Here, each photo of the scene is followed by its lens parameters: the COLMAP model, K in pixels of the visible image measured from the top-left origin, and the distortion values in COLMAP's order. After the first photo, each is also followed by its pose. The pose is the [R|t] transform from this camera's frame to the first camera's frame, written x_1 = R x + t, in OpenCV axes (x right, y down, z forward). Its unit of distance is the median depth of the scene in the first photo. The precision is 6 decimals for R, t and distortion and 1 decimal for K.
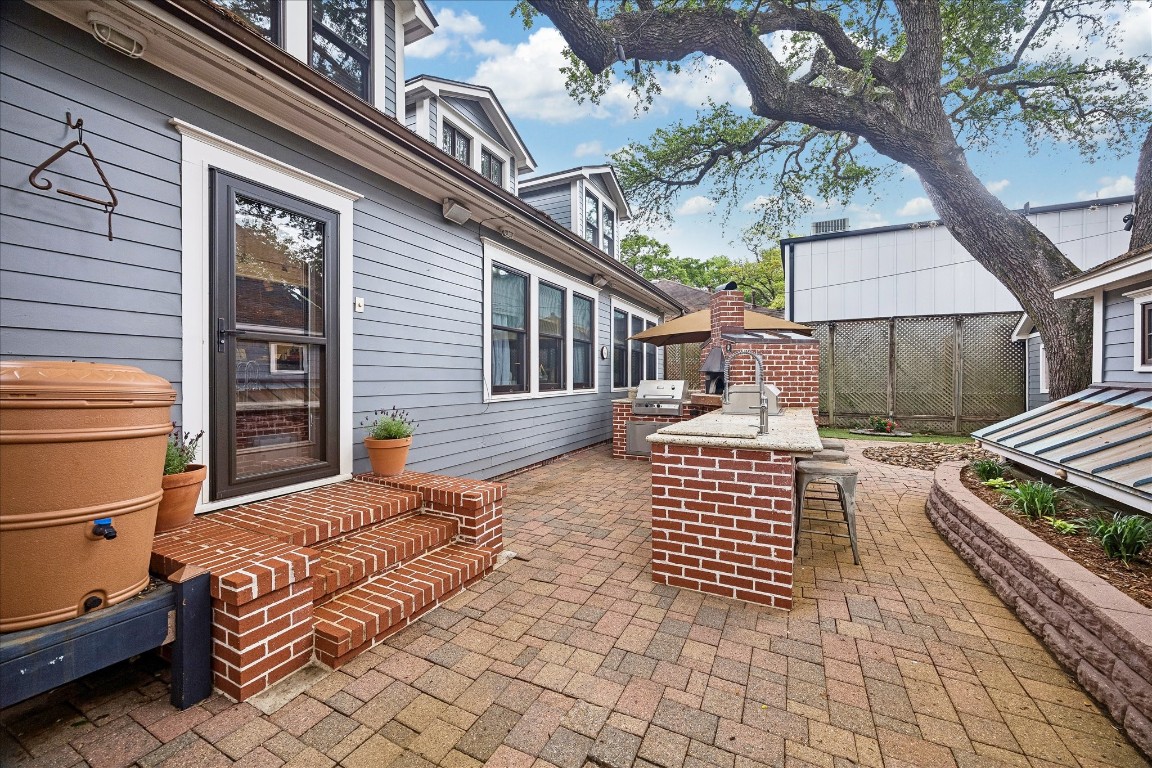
lens RADIAL K [[447.1, 0, 576.0], [0, 447.1, 384.0], [0, 0, 1]] dist [0.000464, 0.000048]
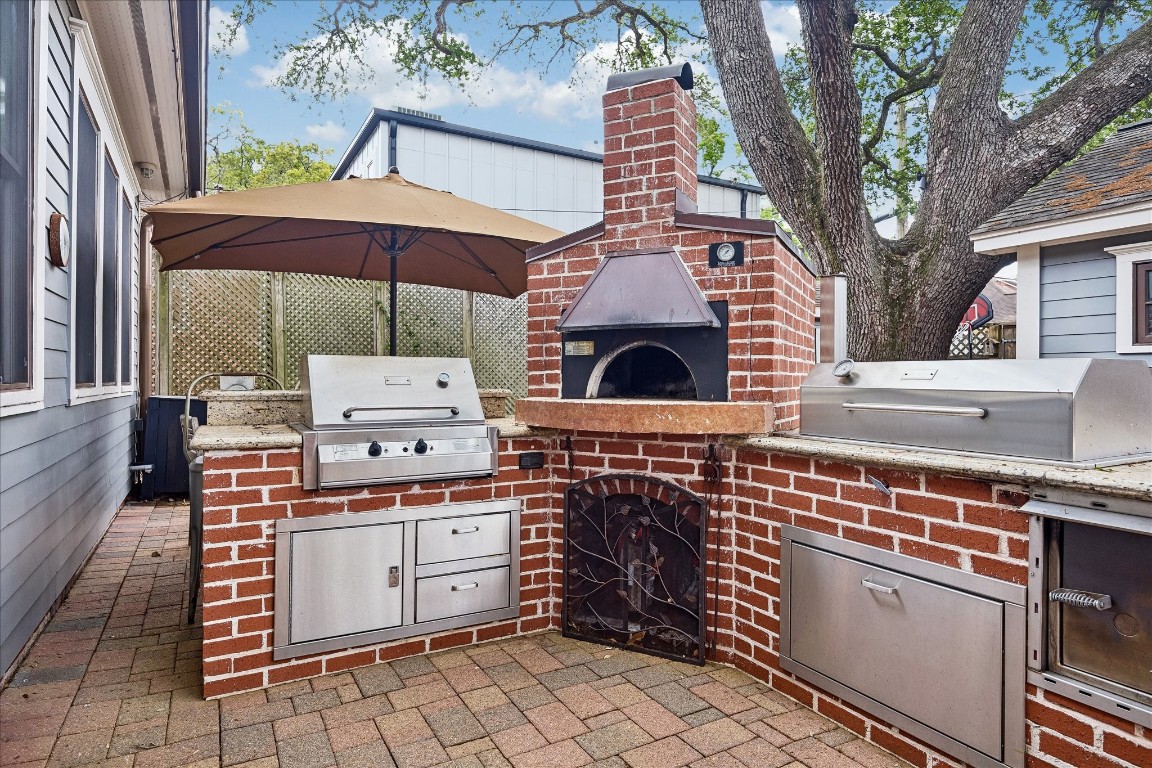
lens RADIAL K [[643.8, 0, 576.0], [0, 643.8, 384.0], [0, 0, 1]] dist [-0.002186, -0.000319]
pose [[0.551497, -0.002287, 0.834174, -0.091172], [0.006929, 0.999974, -0.001839, 0.012210], [-0.834148, 0.006794, 0.551498, 0.740248]]
